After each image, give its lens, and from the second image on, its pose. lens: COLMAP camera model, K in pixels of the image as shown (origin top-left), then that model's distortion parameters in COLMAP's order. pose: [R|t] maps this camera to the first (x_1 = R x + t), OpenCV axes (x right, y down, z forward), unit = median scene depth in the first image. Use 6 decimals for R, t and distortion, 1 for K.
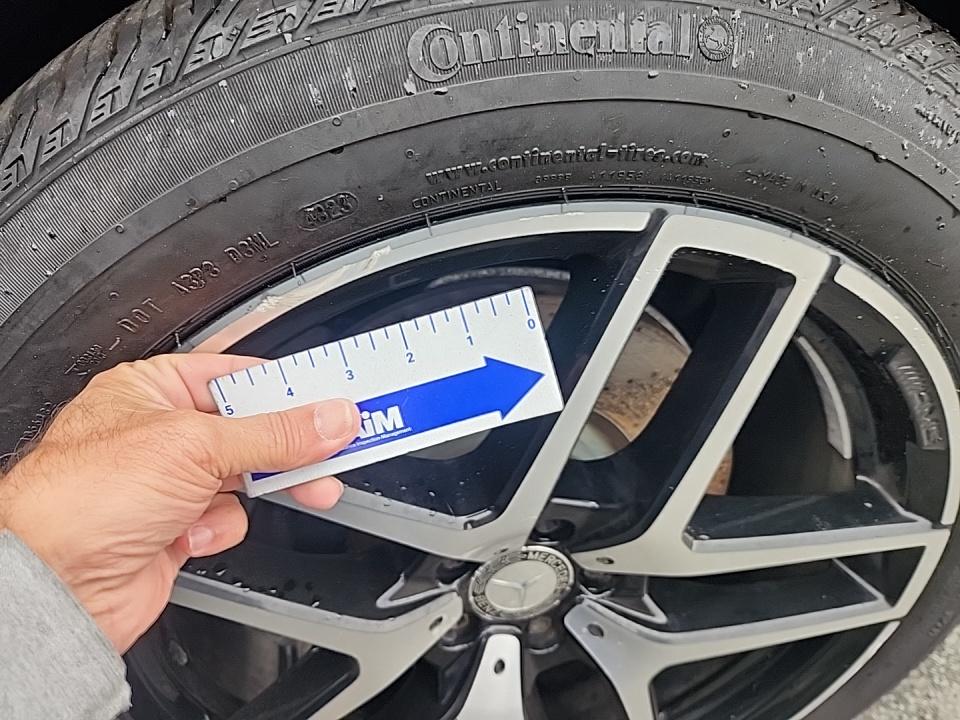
lens RADIAL K [[674.9, 0, 480.0], [0, 674.9, 360.0], [0, 0, 1]] dist [0.027486, -0.025534]
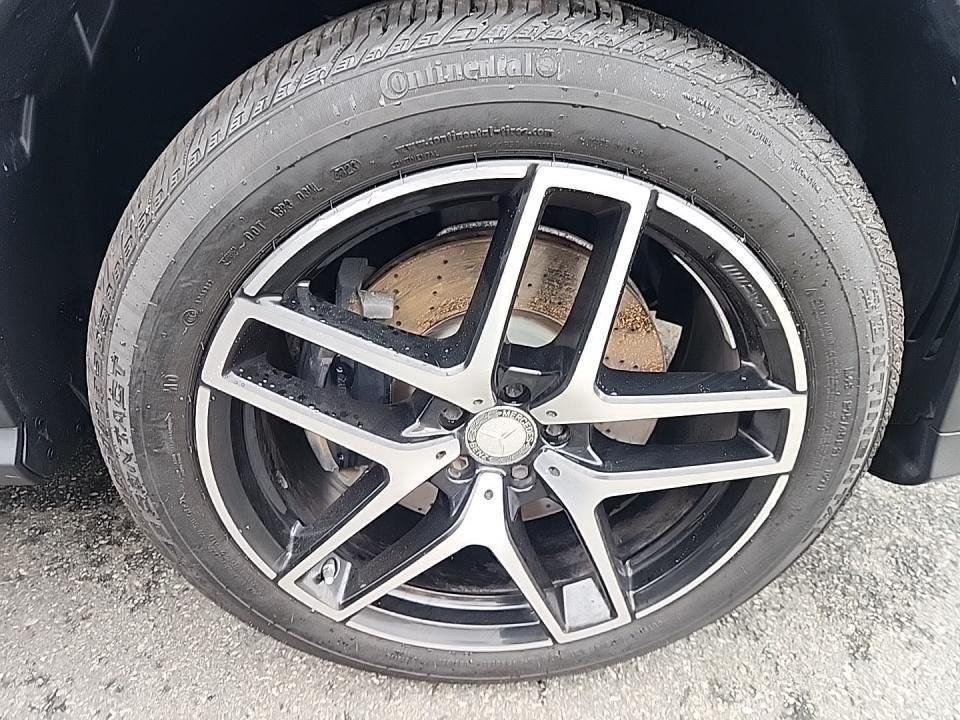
lens RADIAL K [[665.3, 0, 480.0], [0, 665.3, 360.0], [0, 0, 1]] dist [0.089861, -0.096336]
pose [[0.986842, -0.006184, -0.161568, 0.386967], [0.002264, 0.999699, -0.024436, 0.310504], [0.161670, 0.023749, 0.986559, -0.683680]]
